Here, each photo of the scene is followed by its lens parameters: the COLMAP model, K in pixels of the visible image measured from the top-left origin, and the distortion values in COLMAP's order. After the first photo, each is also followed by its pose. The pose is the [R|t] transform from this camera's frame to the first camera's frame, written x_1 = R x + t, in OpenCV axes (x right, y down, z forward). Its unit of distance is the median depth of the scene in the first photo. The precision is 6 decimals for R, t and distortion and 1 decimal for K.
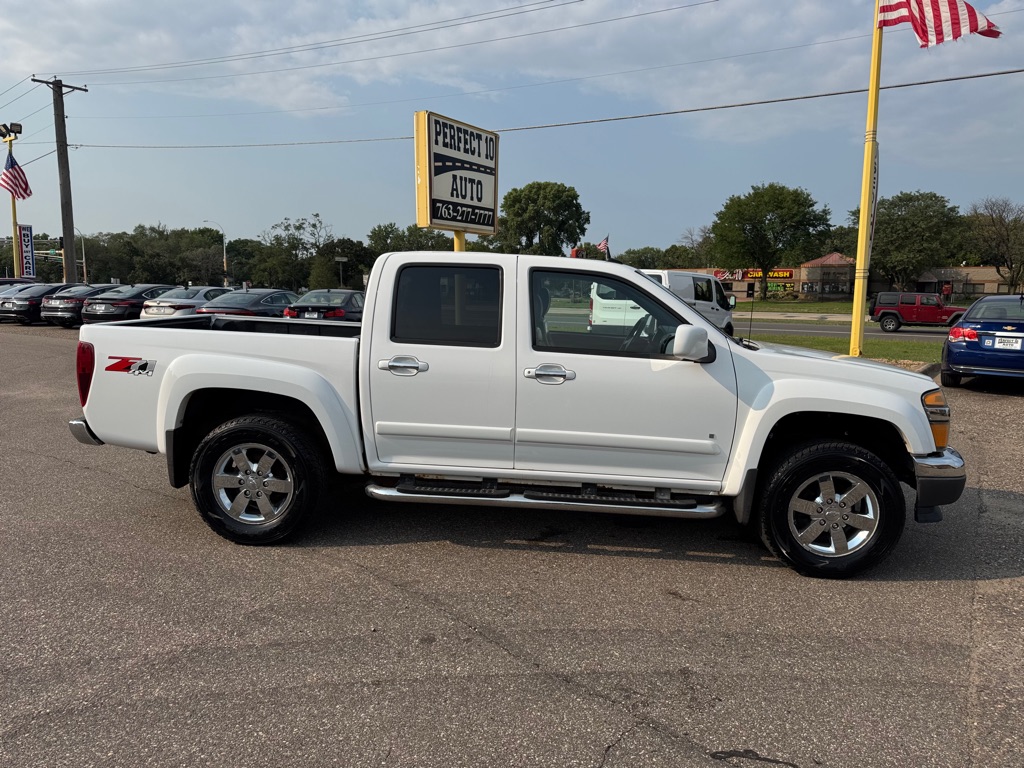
lens RADIAL K [[727.6, 0, 512.0], [0, 727.6, 384.0], [0, 0, 1]] dist [0.072377, -0.104791]
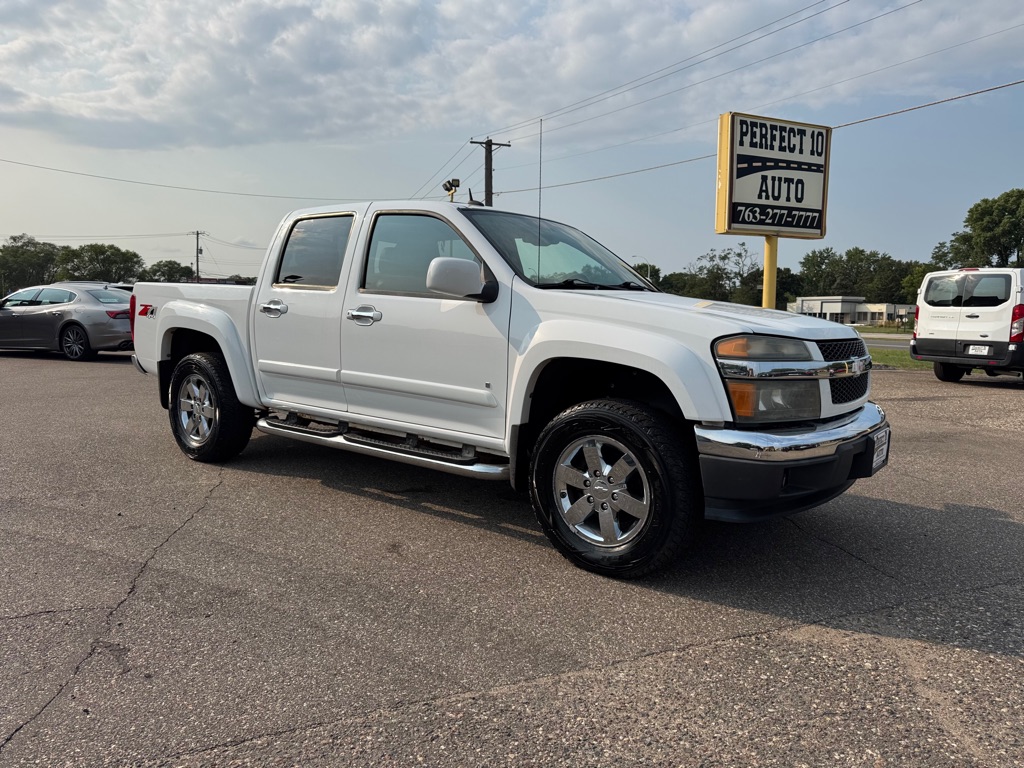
lens RADIAL K [[727.6, 0, 512.0], [0, 727.6, 384.0], [0, 0, 1]] dist [0.072377, -0.104791]
pose [[0.831552, 0.049727, -0.553216, 0.180062], [-0.074397, 0.996981, -0.022211, 0.020071], [0.550441, 0.059627, 0.832742, 0.066468]]
